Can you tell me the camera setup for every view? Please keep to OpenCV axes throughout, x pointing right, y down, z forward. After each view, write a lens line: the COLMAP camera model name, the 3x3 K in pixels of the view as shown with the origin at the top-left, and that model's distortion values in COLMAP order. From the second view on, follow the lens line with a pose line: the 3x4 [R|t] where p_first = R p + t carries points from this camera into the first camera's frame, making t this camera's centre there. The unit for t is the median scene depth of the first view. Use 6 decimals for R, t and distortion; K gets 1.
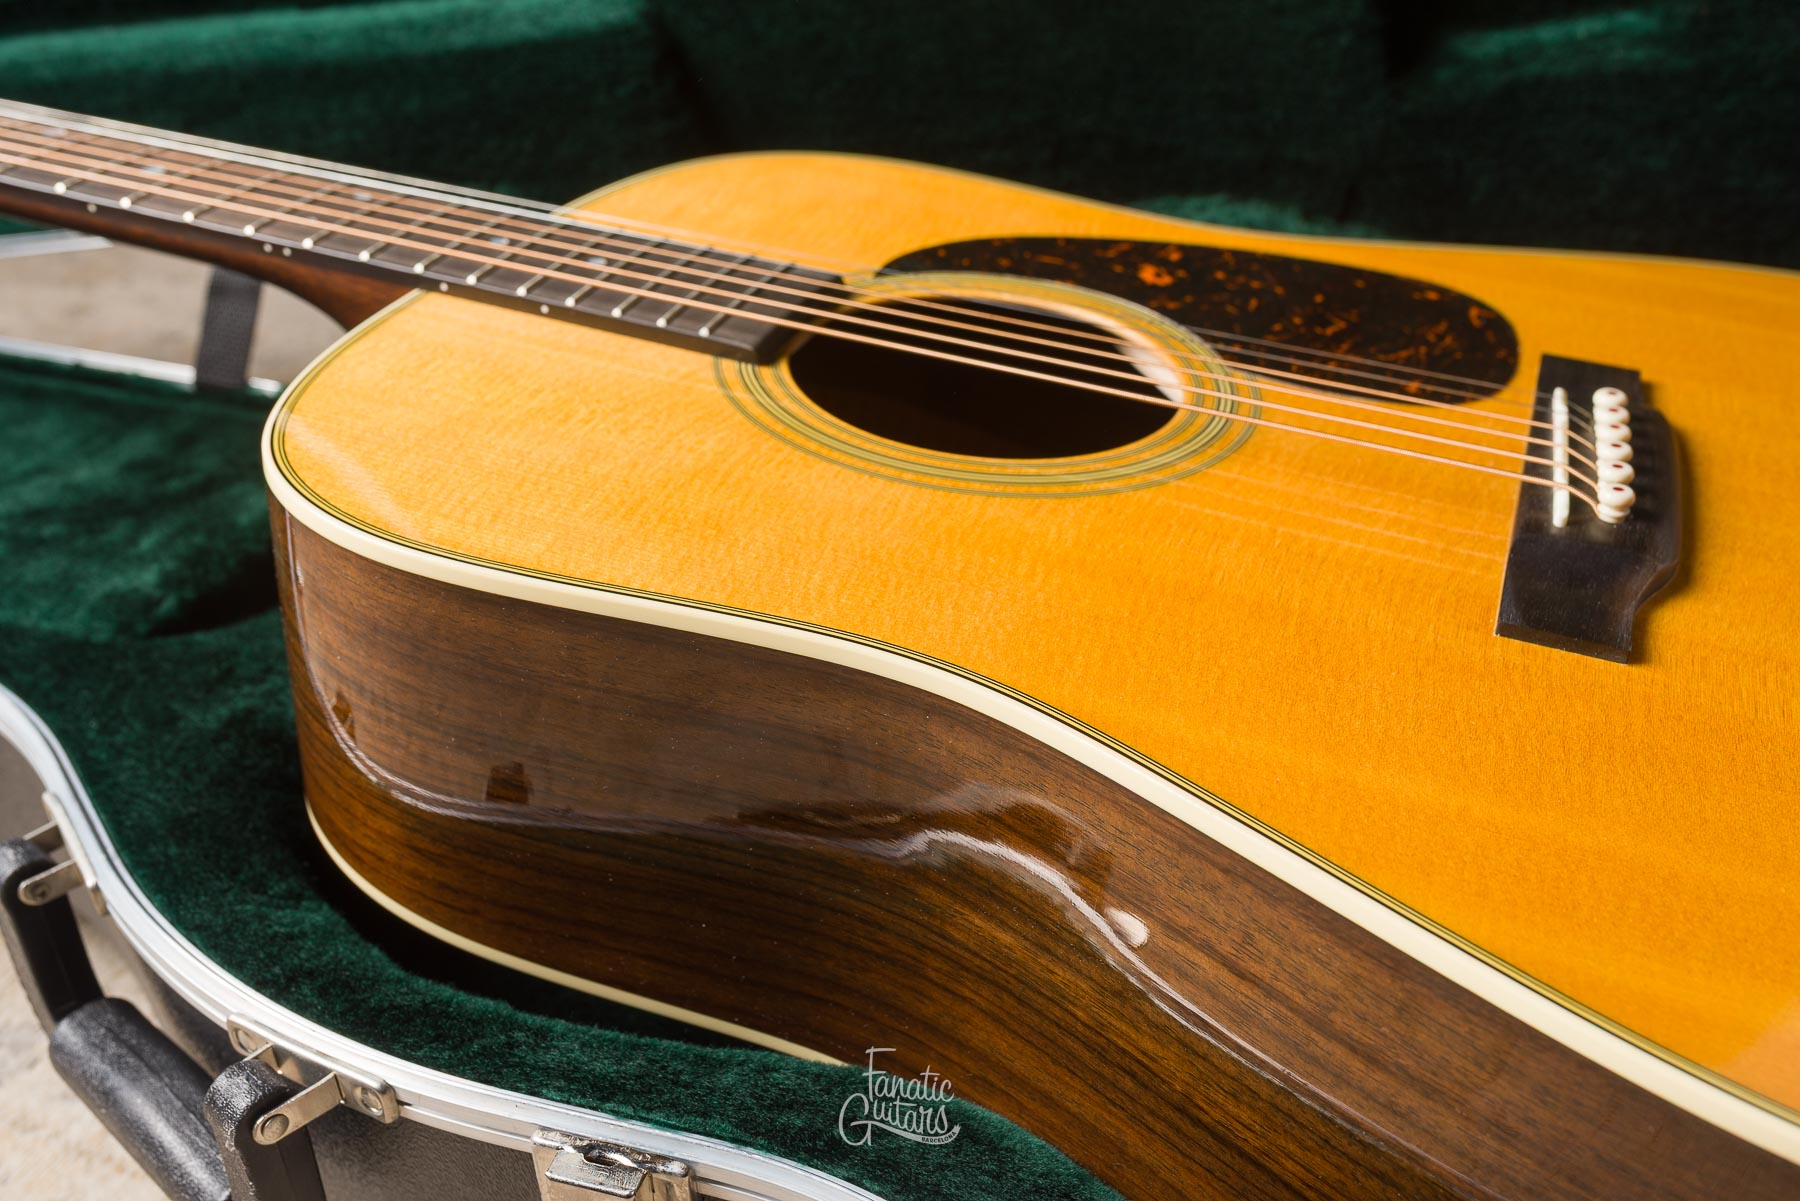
lens RADIAL K [[1784.7, 0, 902.1], [0, 1784.7, 596.4], [0, 0, 1]] dist [0.005032, -0.006146]
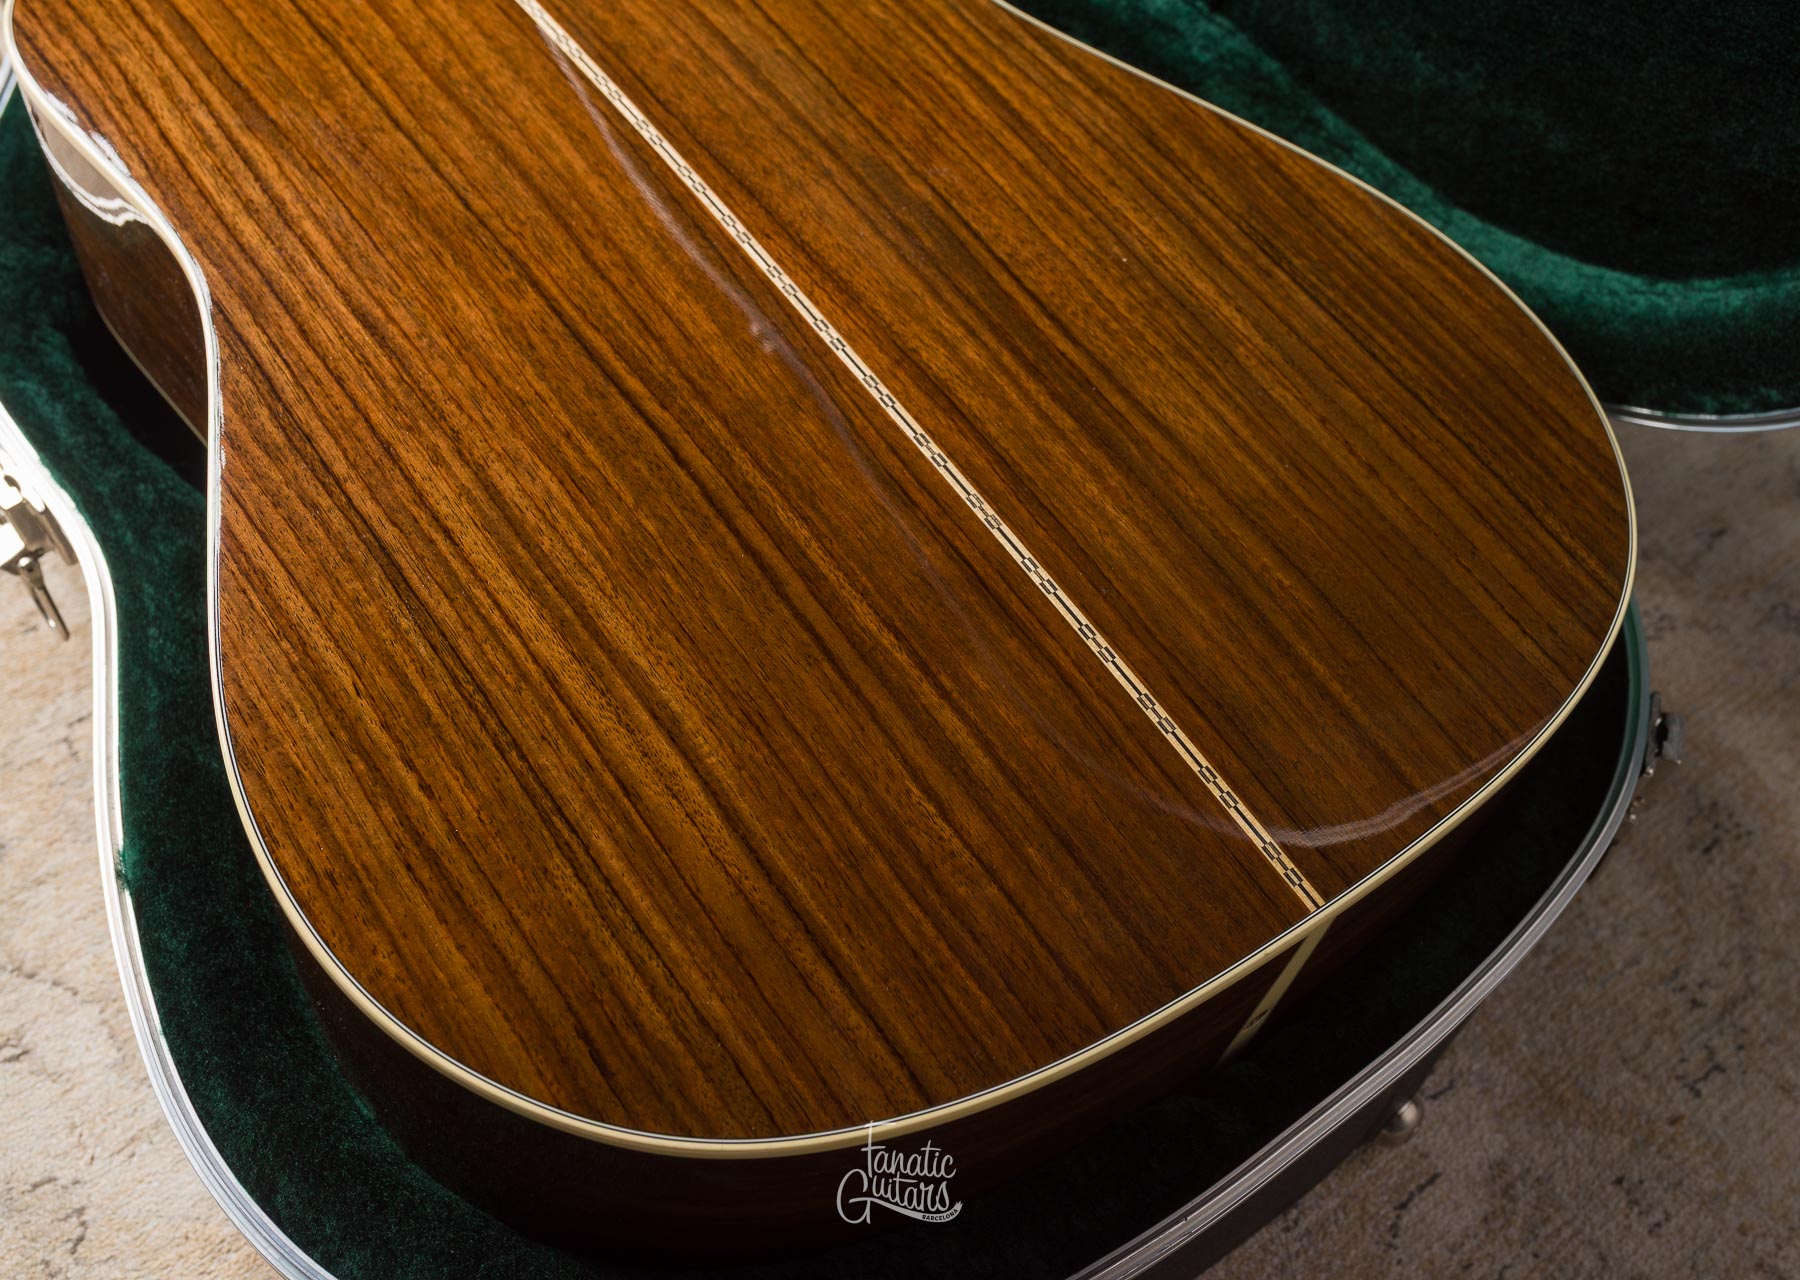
lens RADIAL K [[1880.7, 0, 959.4], [0, 1880.7, 635.7], [0, 0, 1]] dist [-0.000058, 0.008137]
pose [[0.837718, 0.466619, -0.283718, 0.882516], [-0.333742, 0.848666, 0.410345, -0.443609], [0.432257, -0.249065, 0.866672, -0.113313]]
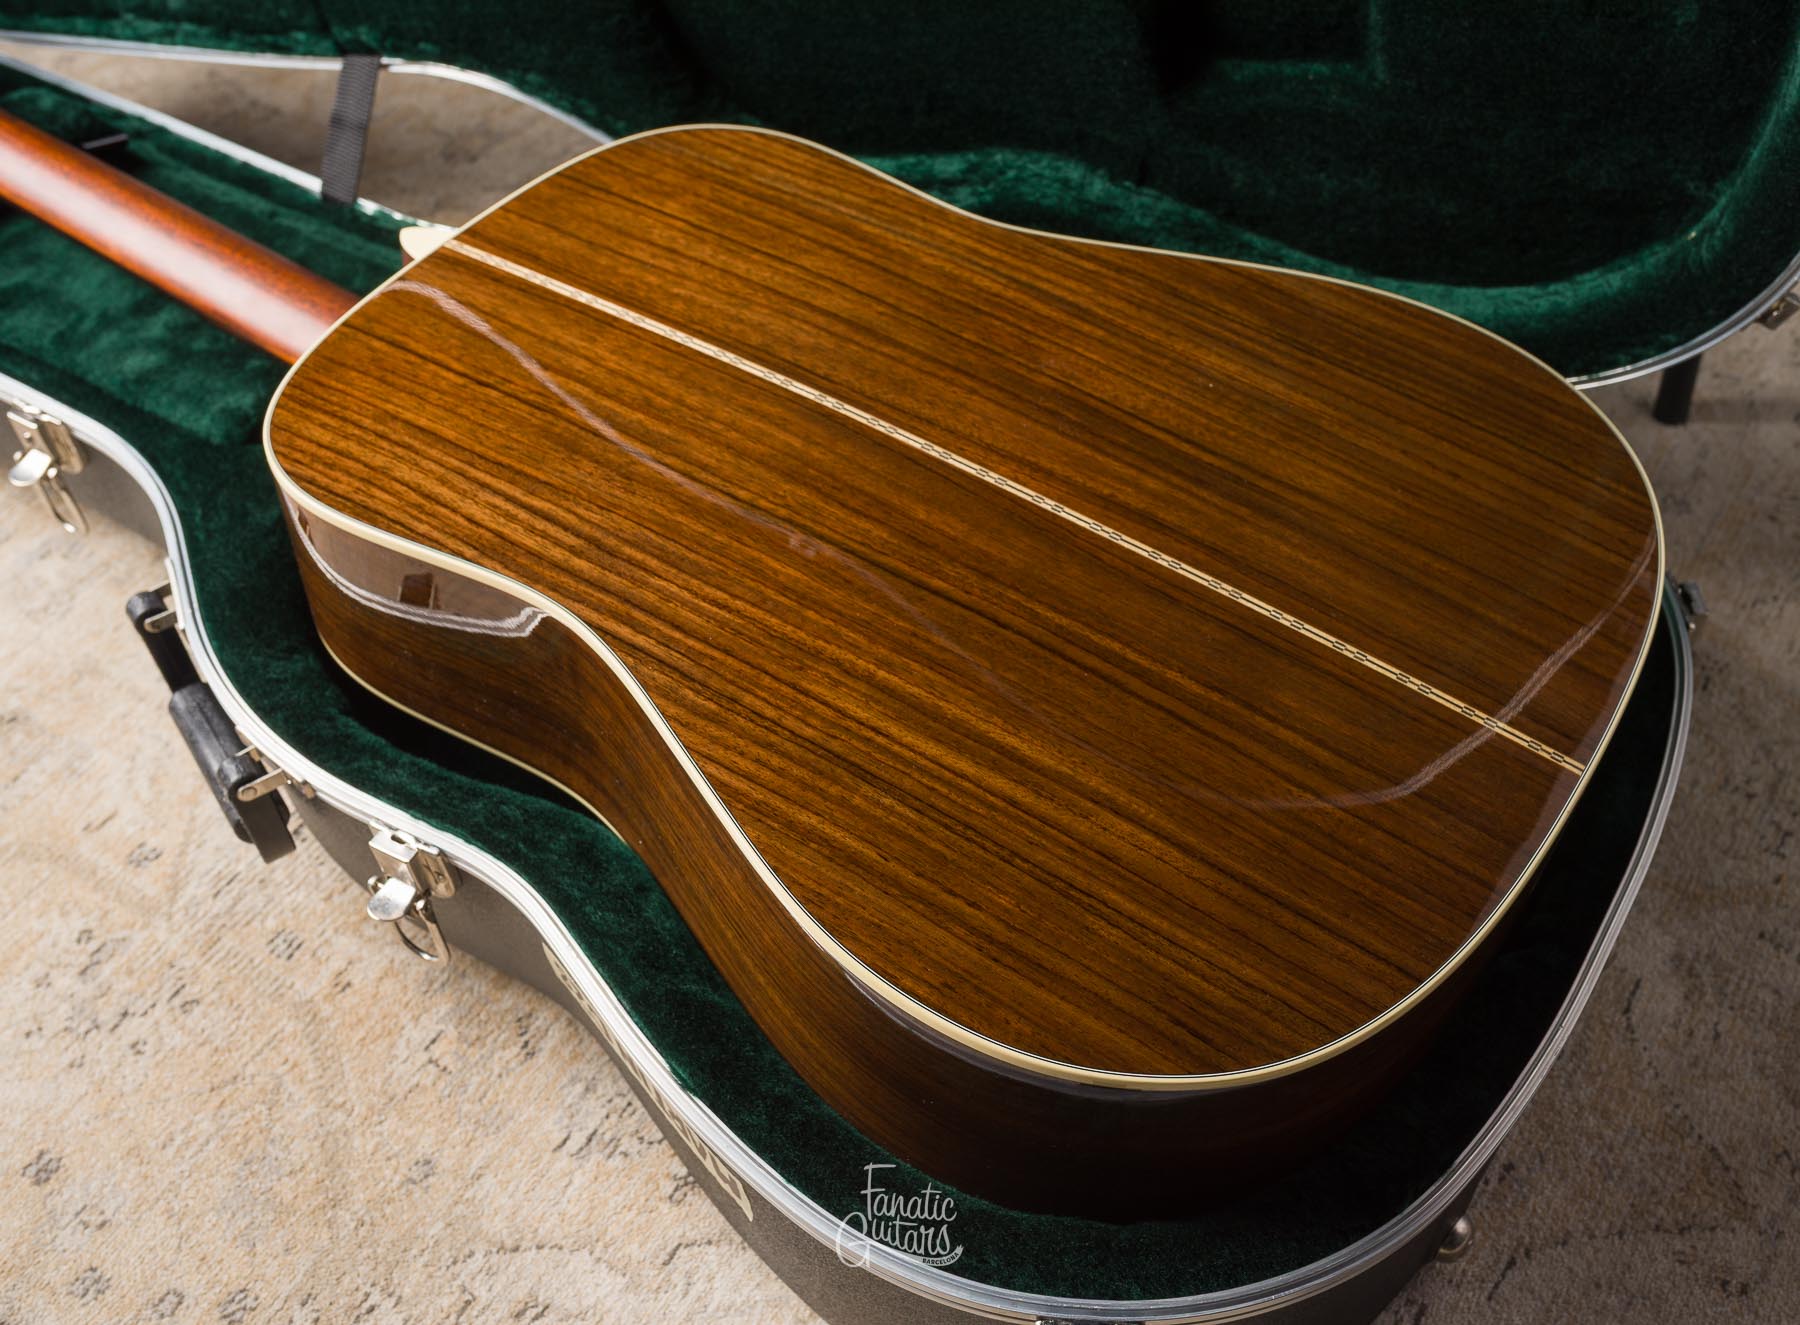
lens RADIAL K [[1927.2, 0, 992.9], [0, 1927.2, 658.5], [0, 0, 1]] dist [0.004470, -0.005976]
pose [[0.979243, 0.143964, -0.142680, 0.578249], [-0.094108, 0.946387, 0.309023, -0.454545], [0.179519, -0.289182, 0.940291, -0.618055]]
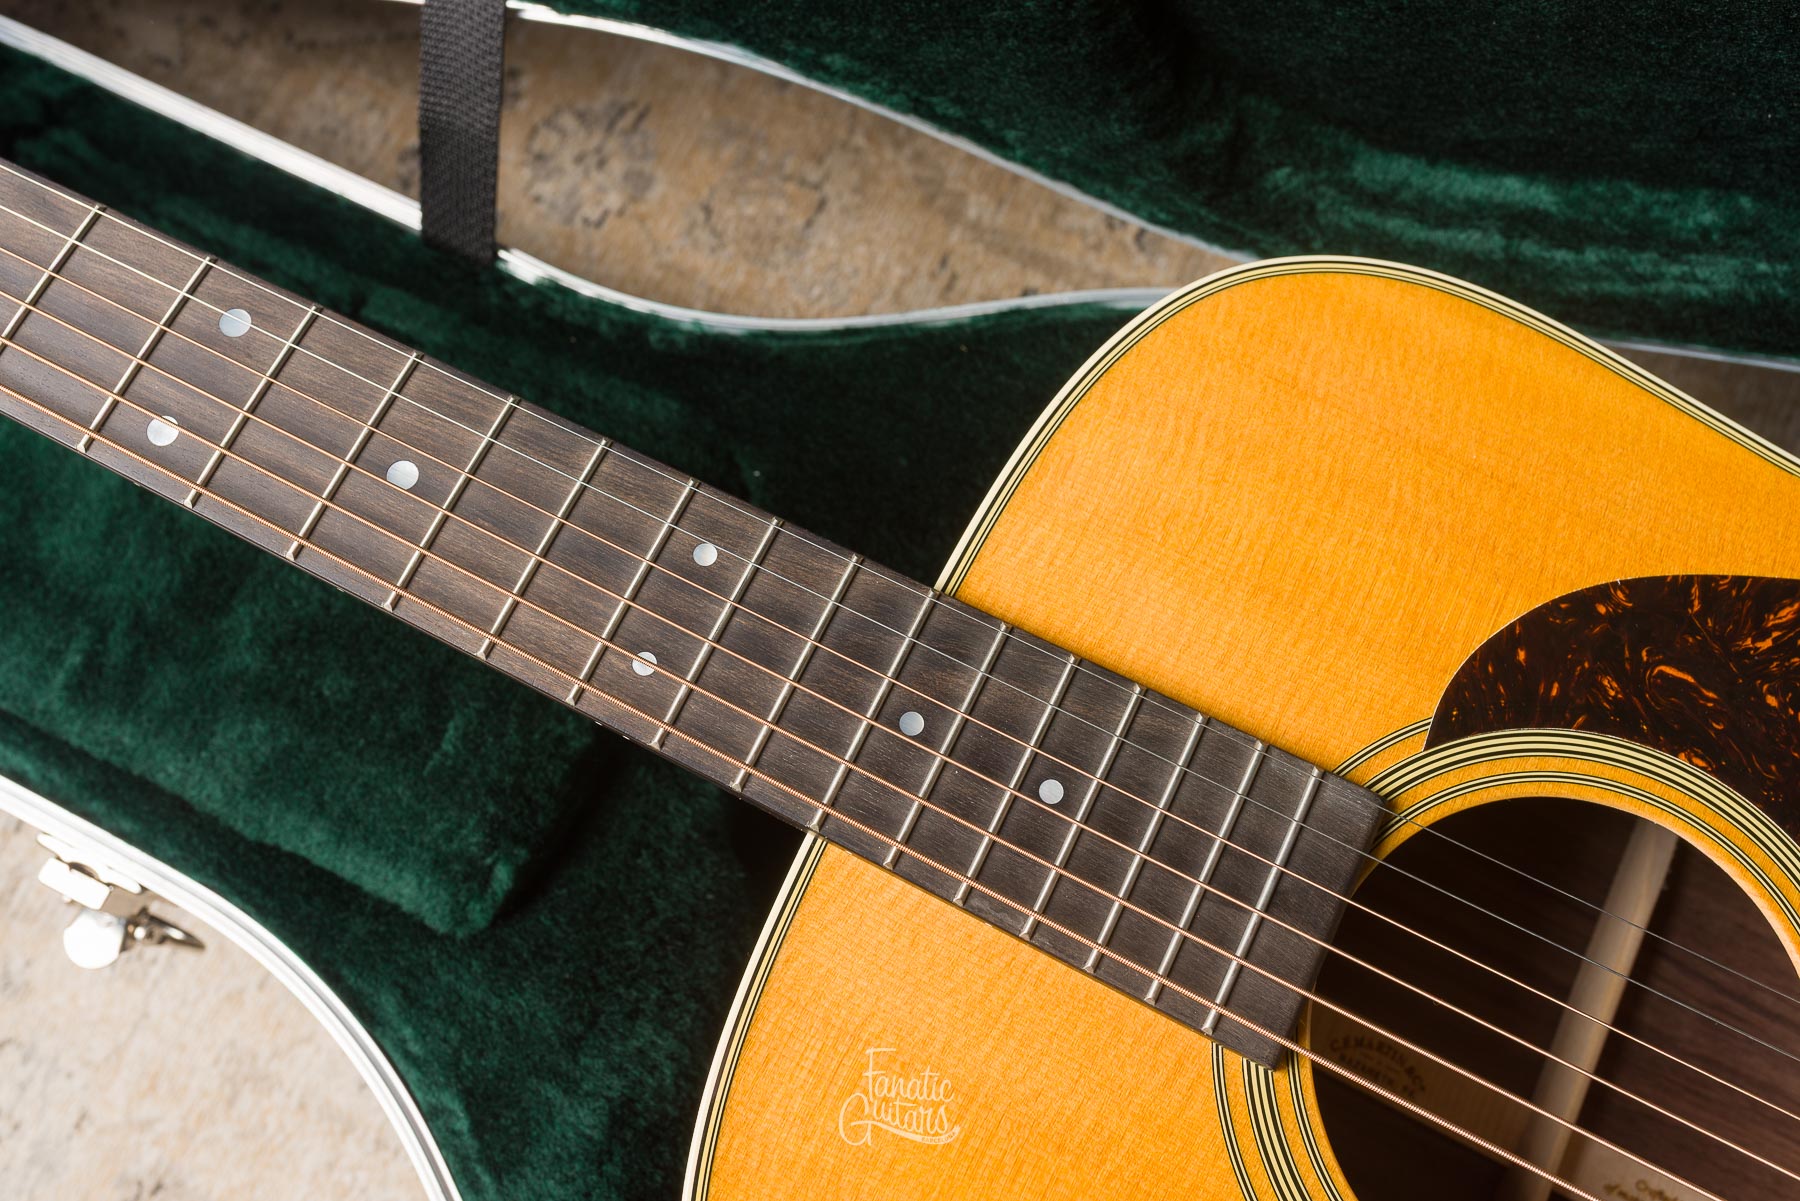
lens RADIAL K [[1784.7, 0, 902.1], [0, 1784.7, 596.4], [0, 0, 1]] dist [0.005032, -0.006146]
pose [[0.994362, 0.087689, -0.059618, -0.218862], [-0.025754, 0.745130, 0.666422, -0.815151], [0.102861, -0.661130, 0.743187, 0.572469]]
